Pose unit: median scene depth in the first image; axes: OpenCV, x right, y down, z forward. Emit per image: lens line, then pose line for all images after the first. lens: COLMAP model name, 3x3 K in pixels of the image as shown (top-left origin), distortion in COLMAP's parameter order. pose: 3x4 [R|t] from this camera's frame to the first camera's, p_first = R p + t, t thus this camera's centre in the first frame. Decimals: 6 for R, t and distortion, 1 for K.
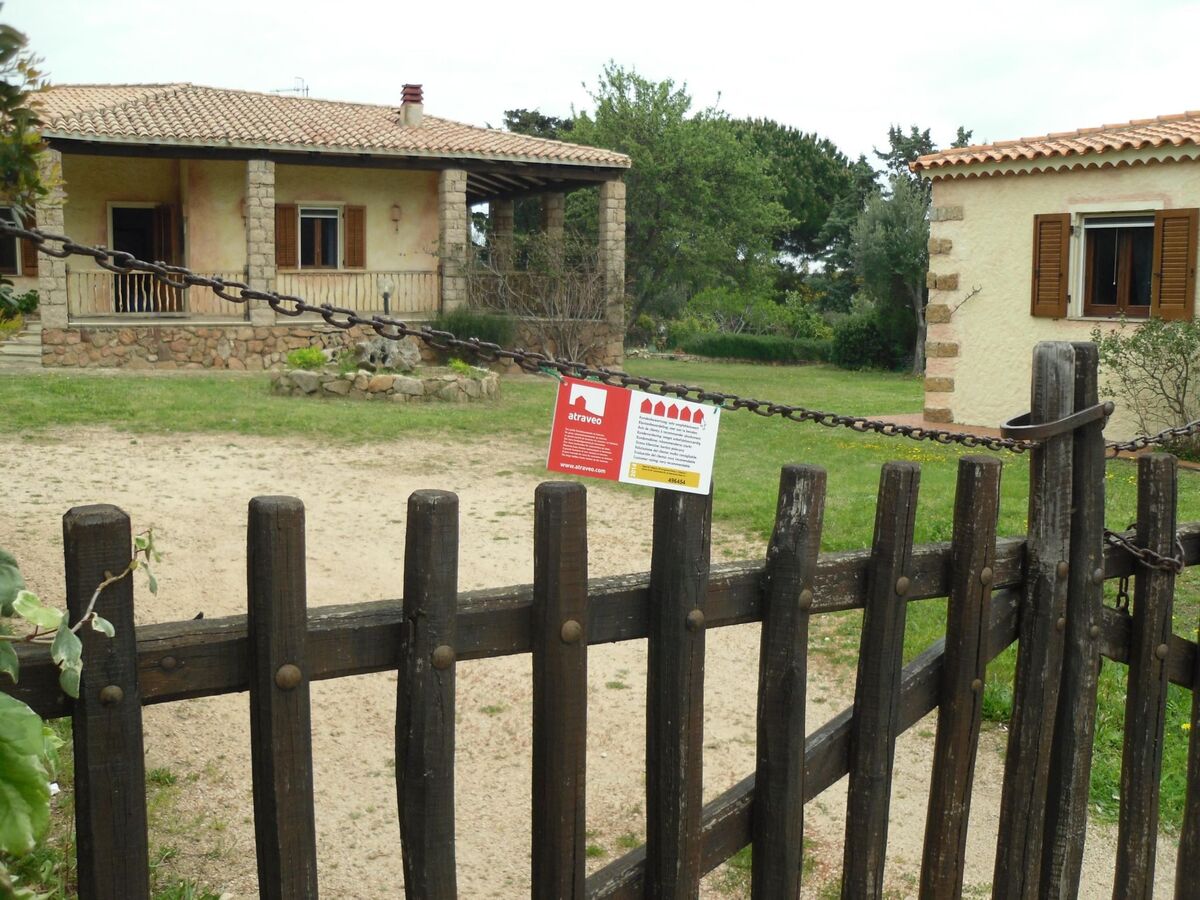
lens RADIAL K [[1166.6, 0, 600.2], [0, 1166.6, 403.5], [0, 0, 1]] dist [-0.216861, 0.333568]
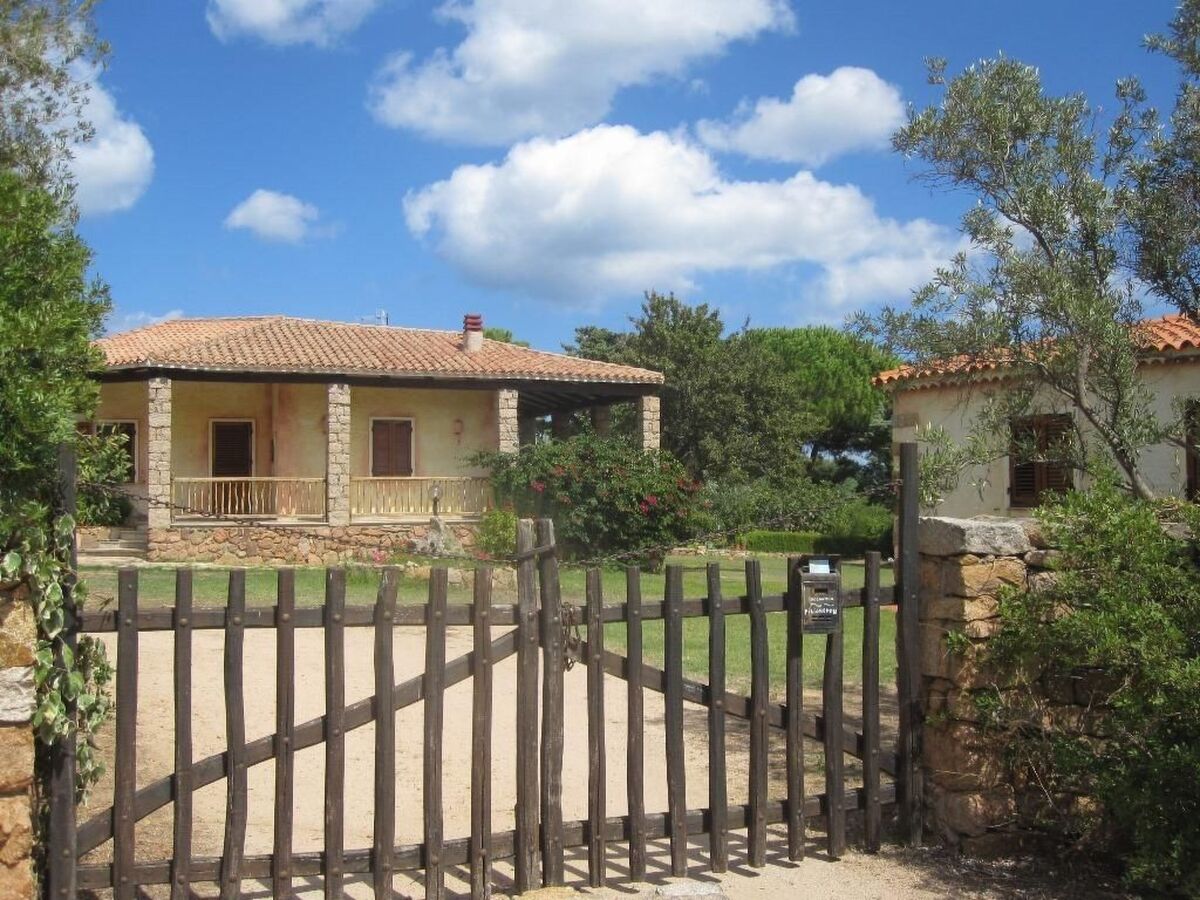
lens RADIAL K [[1168.7, 0, 600.0], [0, 1168.7, 450.0], [0, 0, 1]] dist [-0.081698, 0.049655]
pose [[0.995182, -0.017735, -0.096423, 0.081457], [0.004831, 0.991179, -0.132443, 0.012739], [0.097921, 0.131339, 0.986490, -0.138870]]
